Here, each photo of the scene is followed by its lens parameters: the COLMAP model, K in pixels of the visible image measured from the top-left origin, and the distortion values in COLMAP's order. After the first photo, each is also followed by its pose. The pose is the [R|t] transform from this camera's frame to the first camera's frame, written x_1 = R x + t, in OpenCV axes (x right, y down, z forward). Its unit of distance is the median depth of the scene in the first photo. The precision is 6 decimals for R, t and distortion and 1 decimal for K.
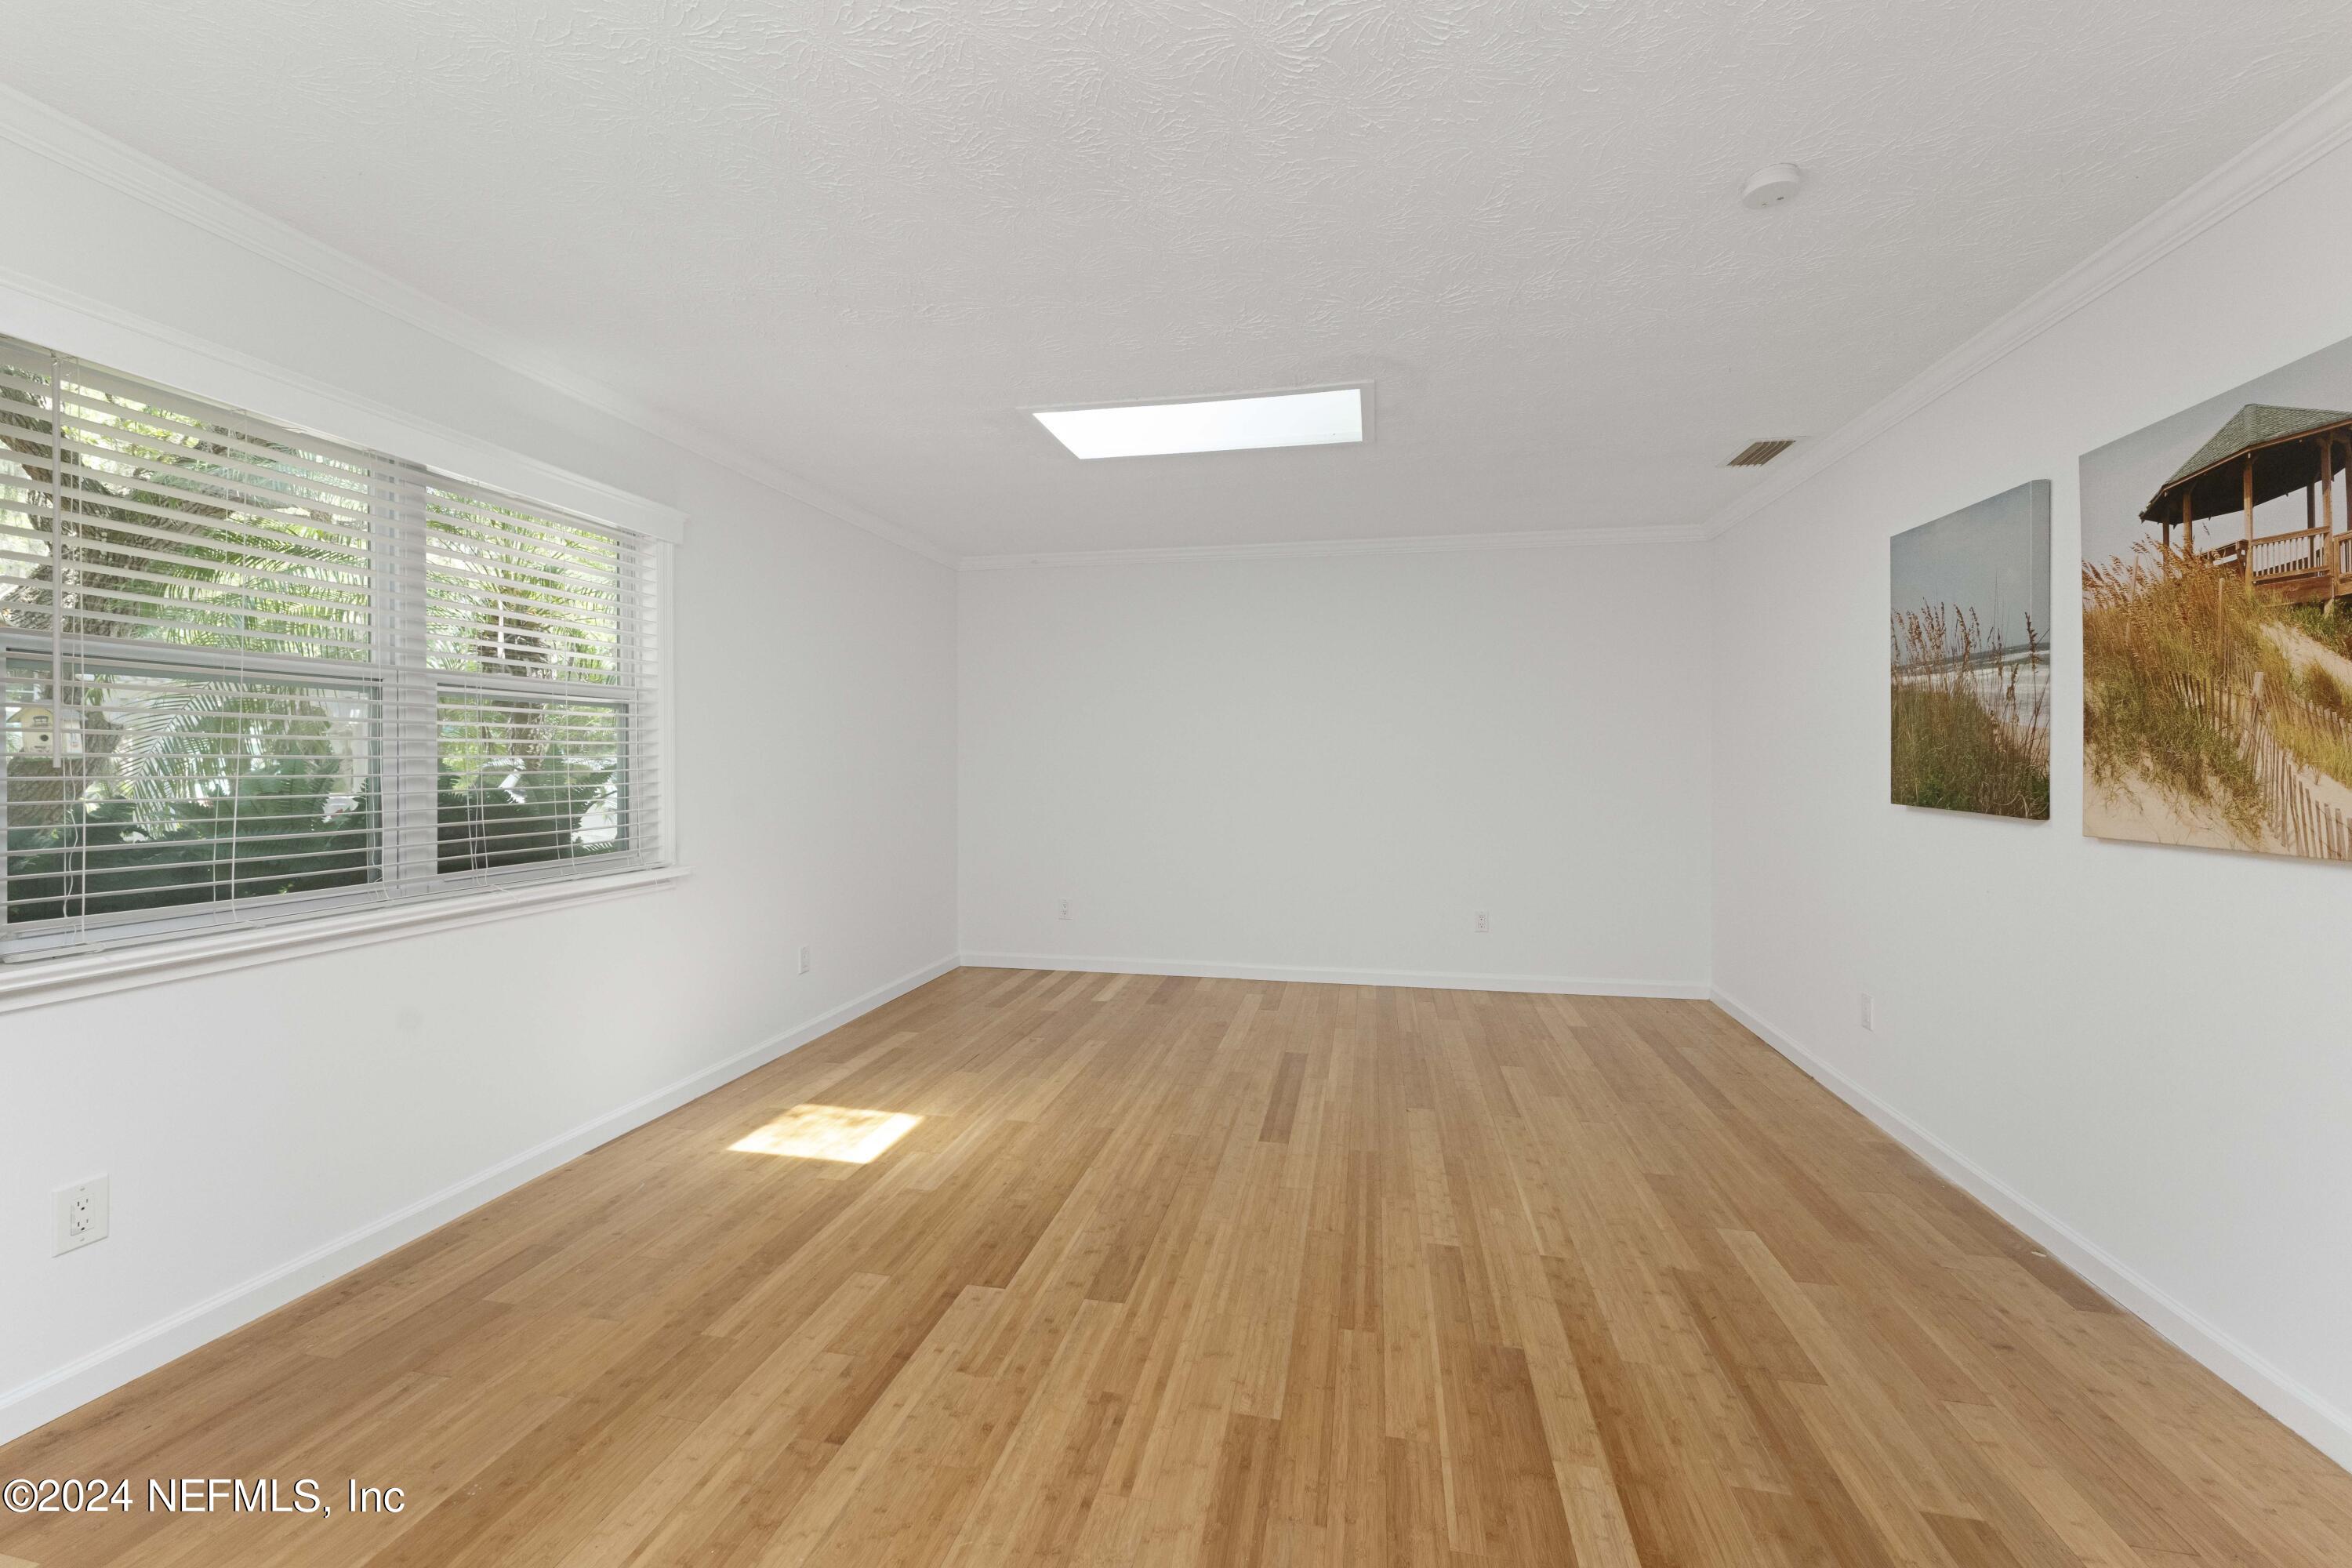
lens RADIAL K [[941.1, 0, 1175.5], [0, 941.1, 764.4], [0, 0, 1]] dist [0.000339, 0.000008]
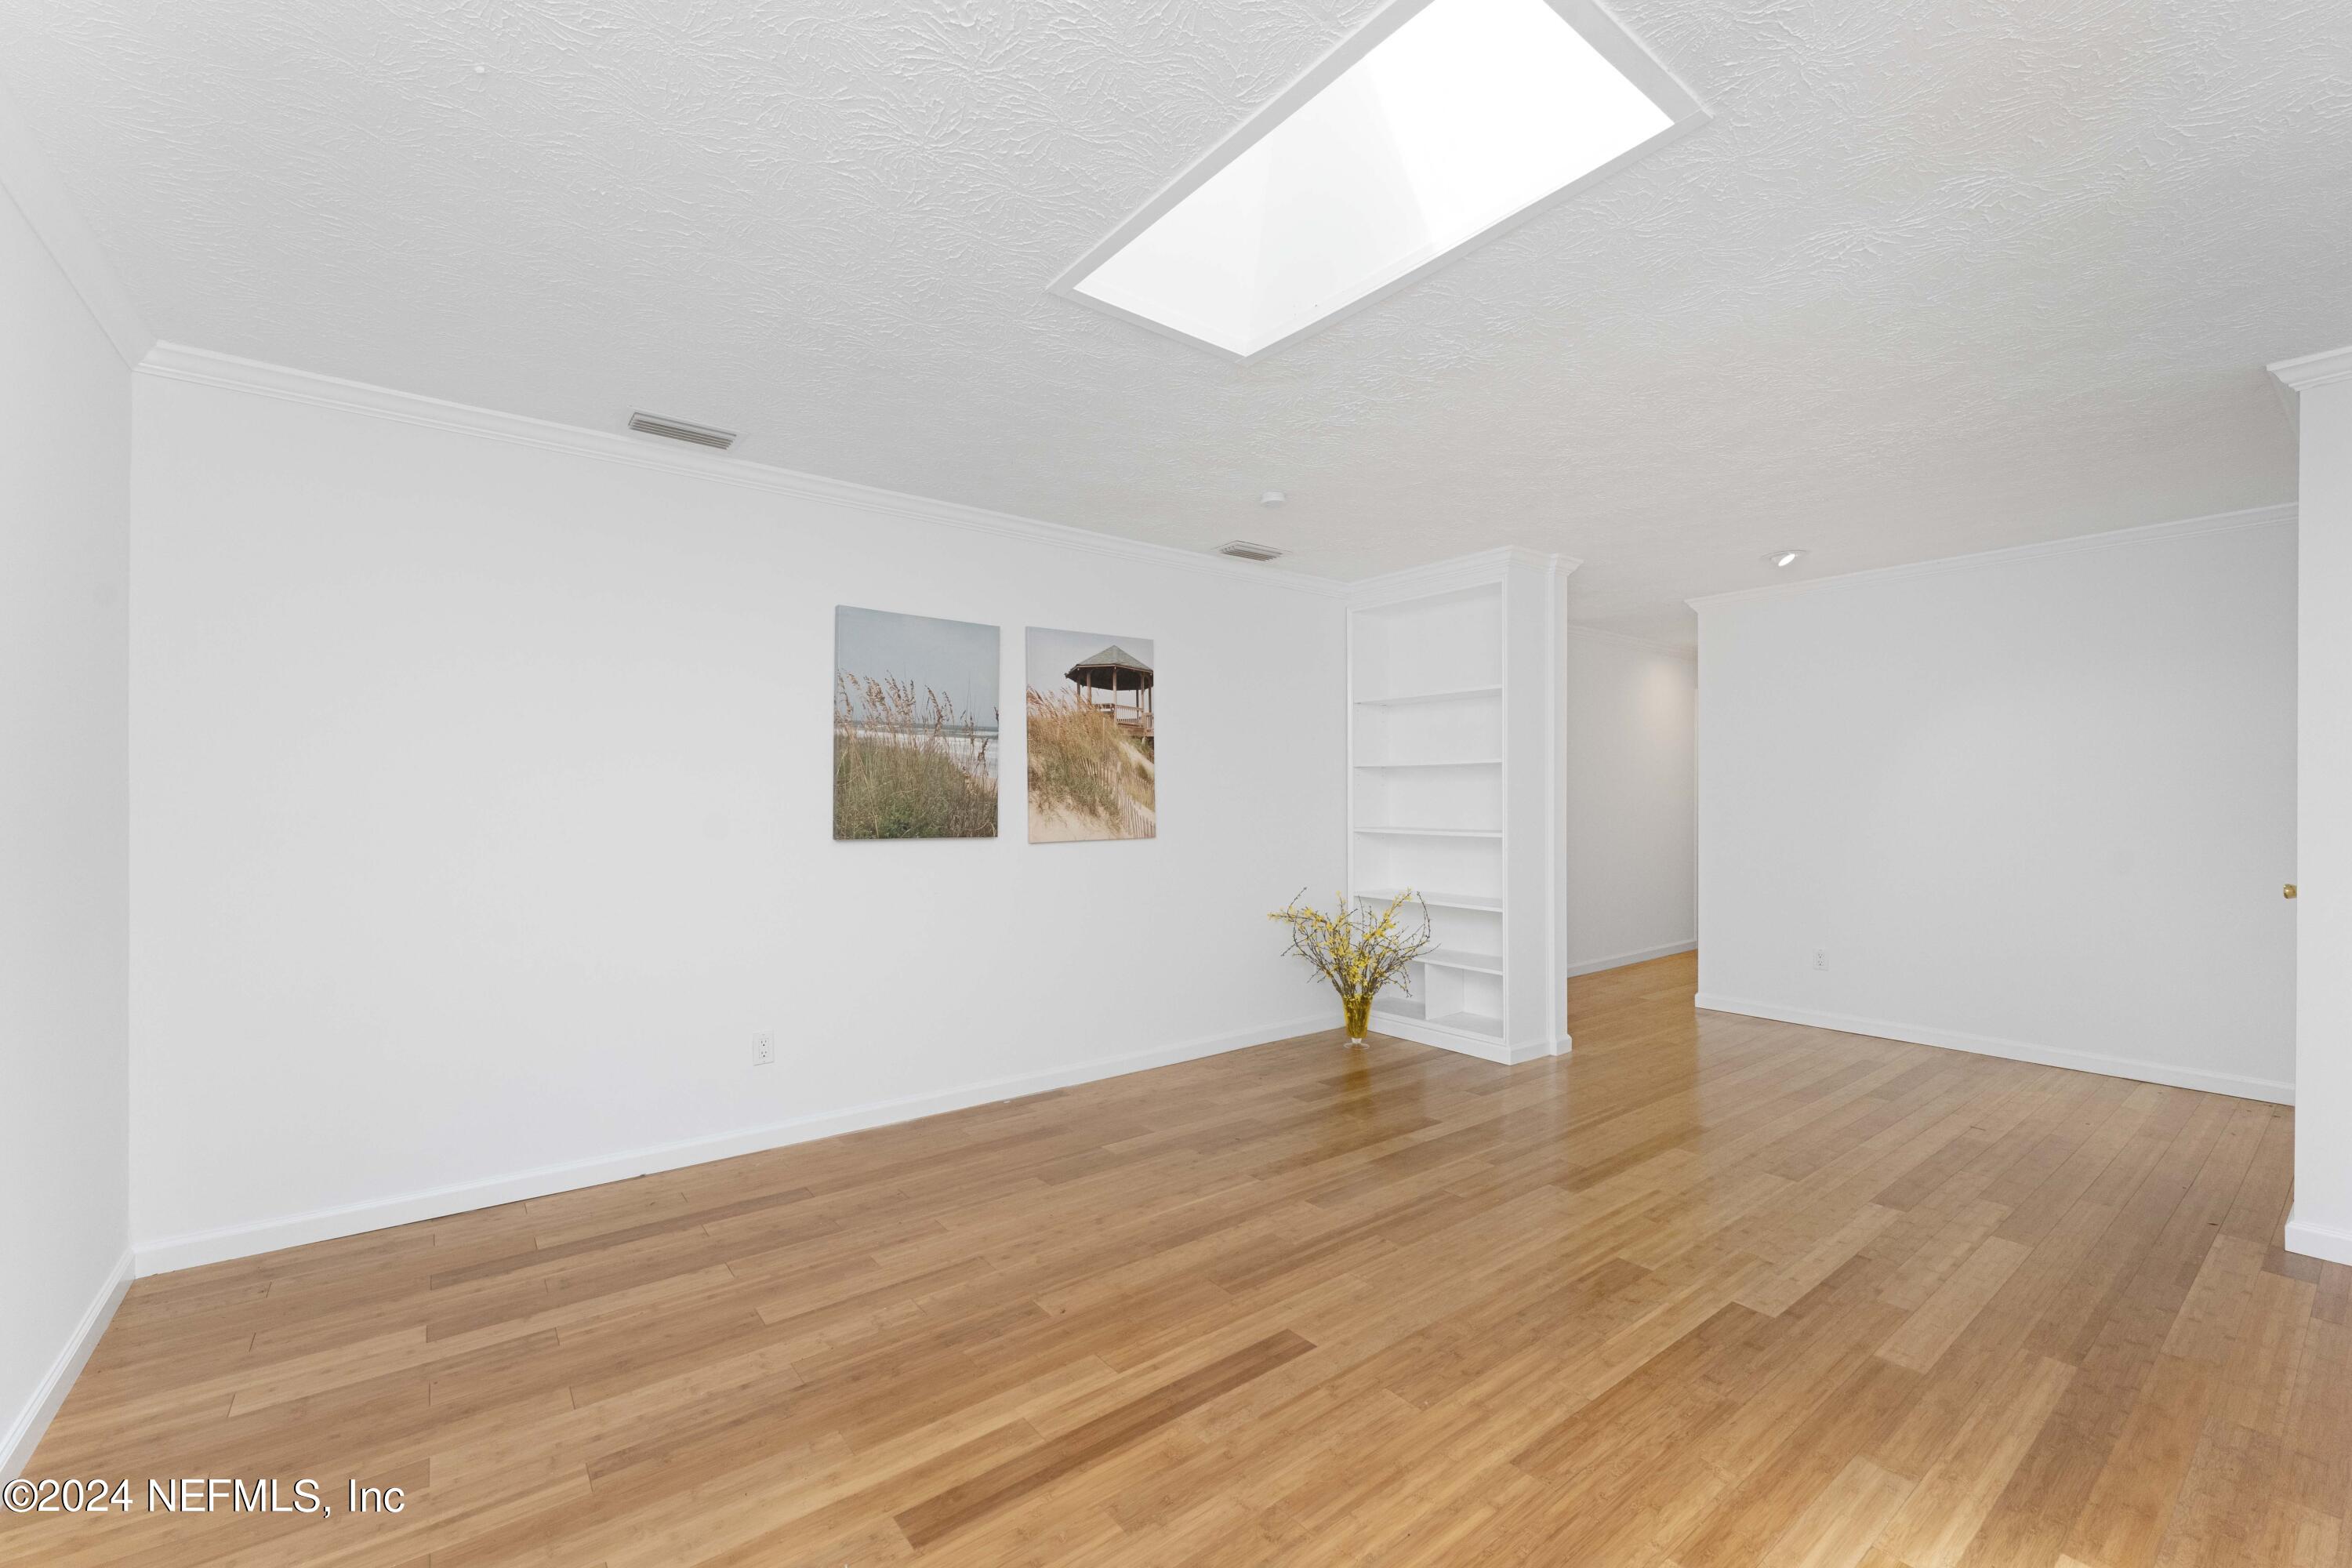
lens RADIAL K [[952.6, 0, 1160.5], [0, 952.6, 801.3], [0, 0, 1]] dist [-0.001356, 0.000203]
pose [[-0.751911, -0.001943, 0.659262, -0.360535], [0.005718, 0.999939, 0.009469, -0.016028], [-0.659240, 0.010889, -0.751853, 1.993936]]
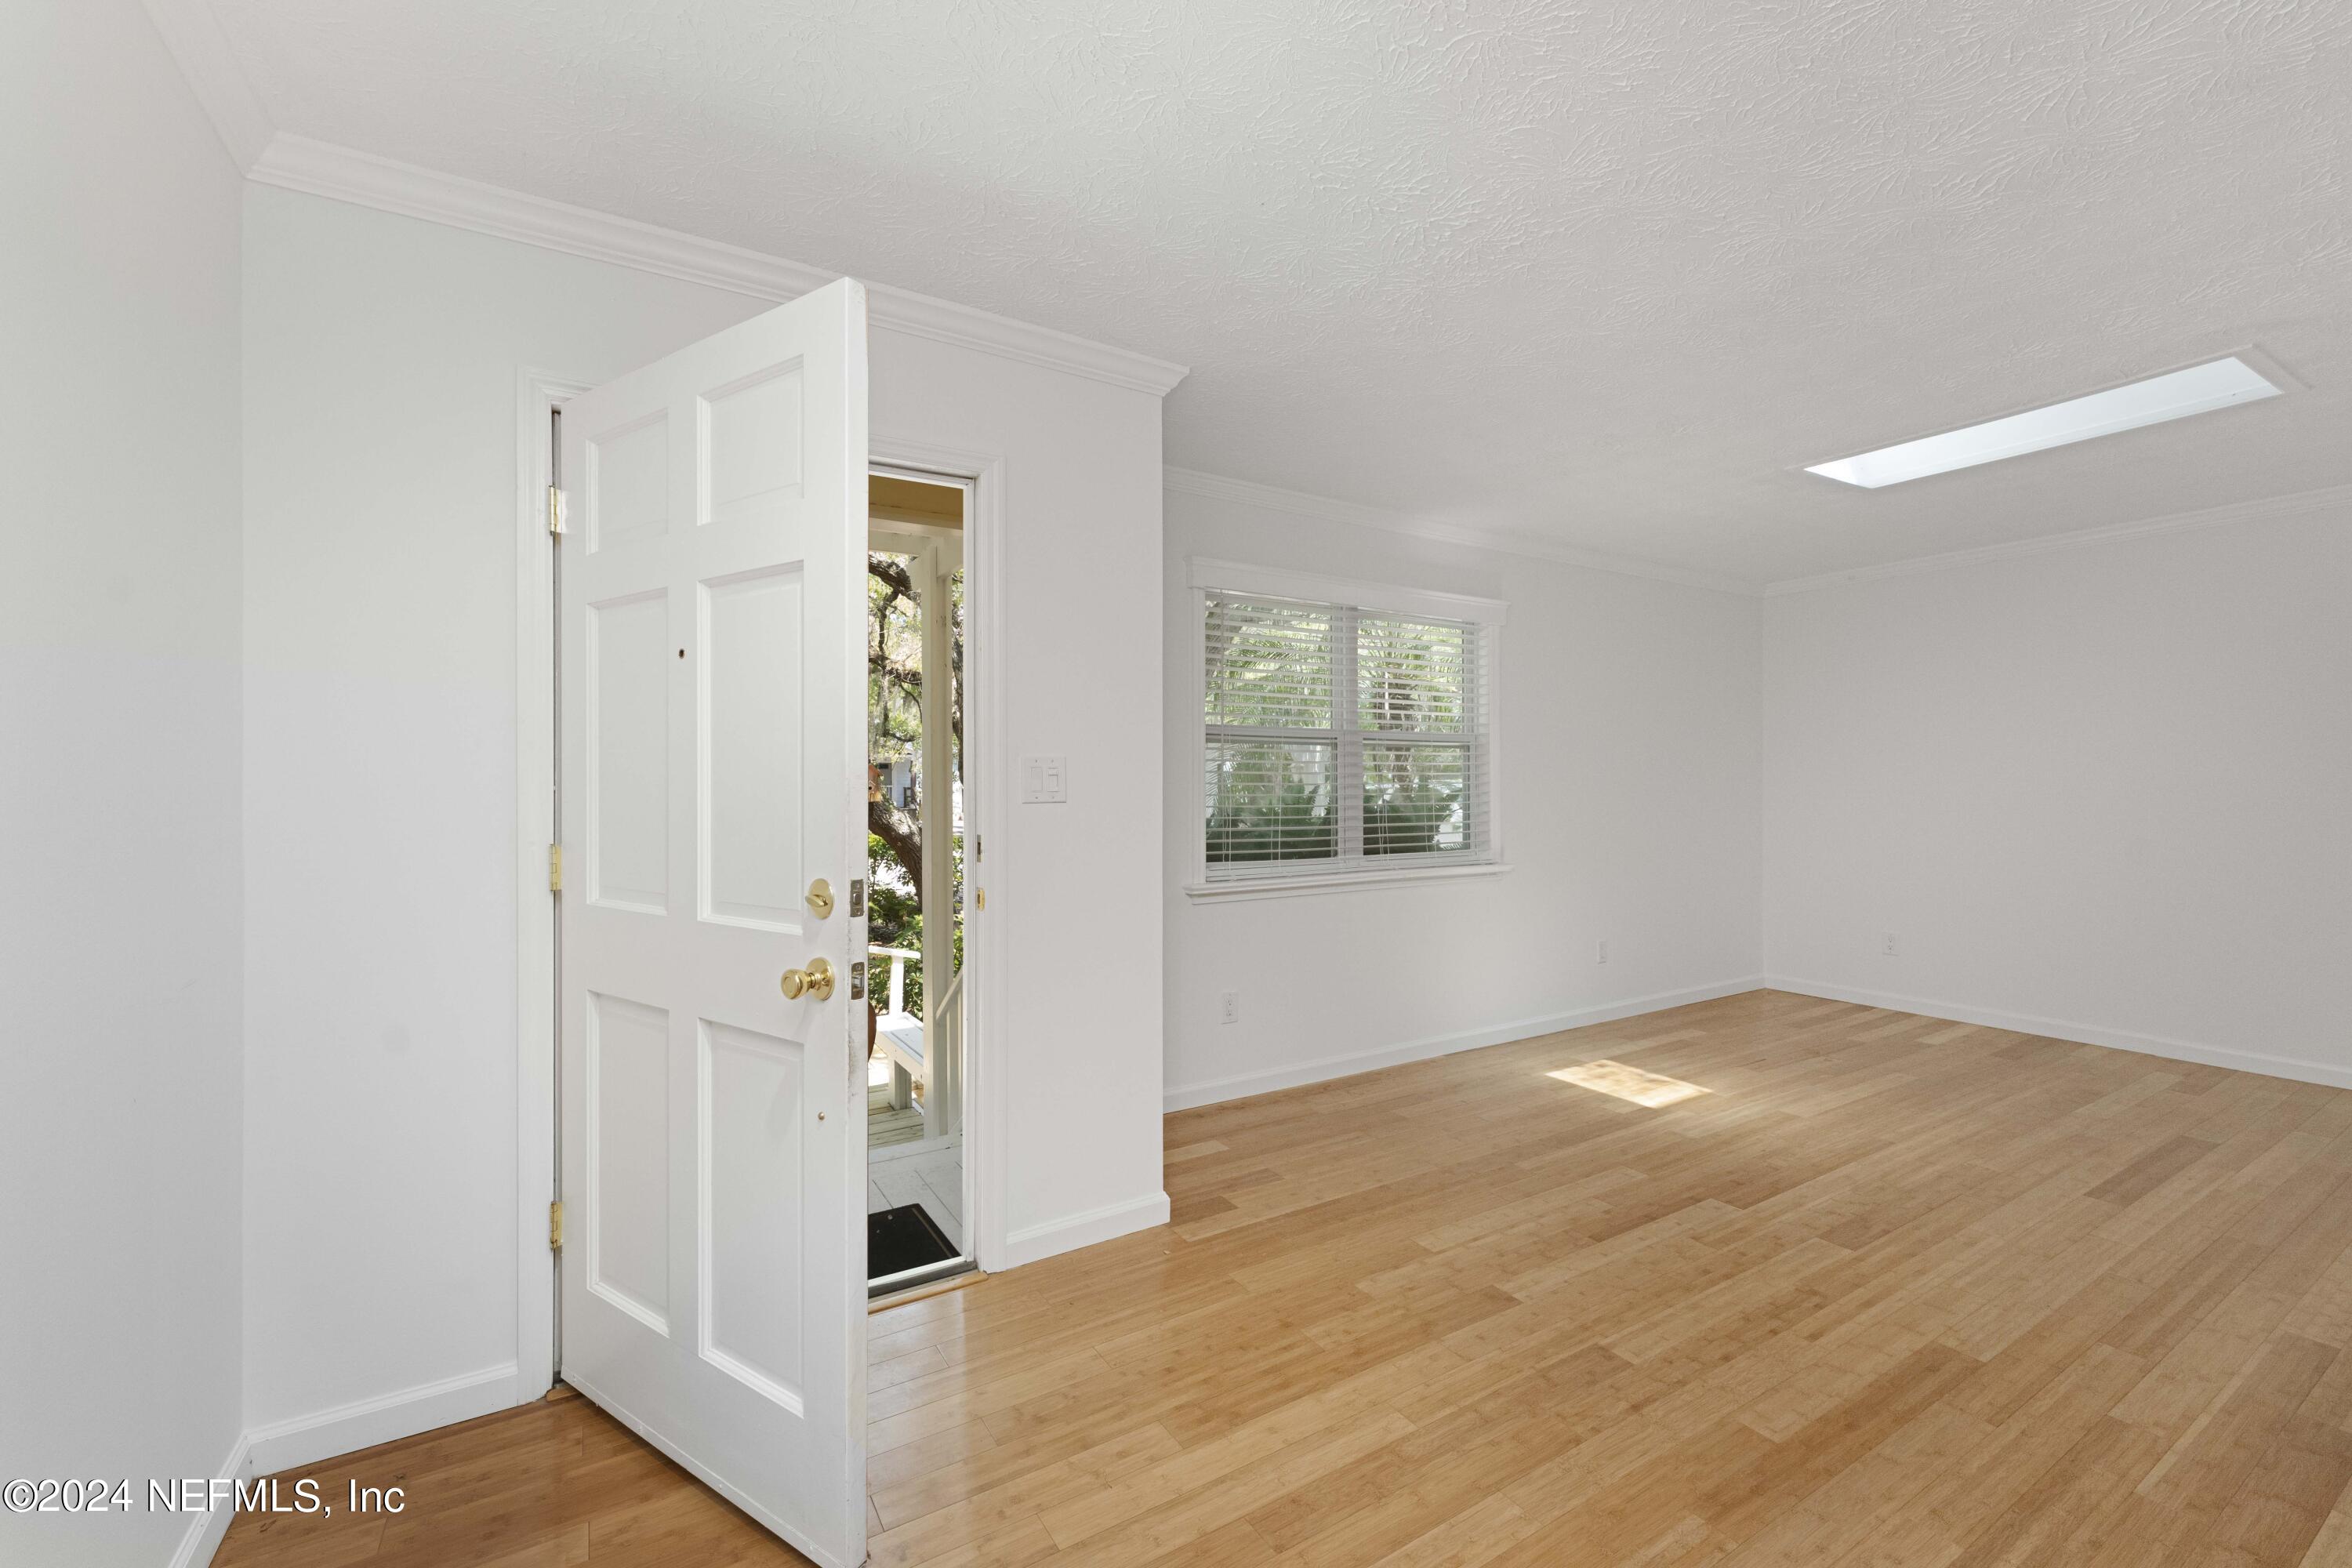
lens RADIAL K [[952.5, 0, 1180.7], [0, 952.5, 776.3], [0, 0, 1]] dist [-0.001061, 0.000387]
pose [[0.681653, -0.007040, -0.731642, 0.213438], [-0.002266, 0.999929, -0.011733, -0.000665], [0.731672, 0.009656, 0.681588, -0.368776]]
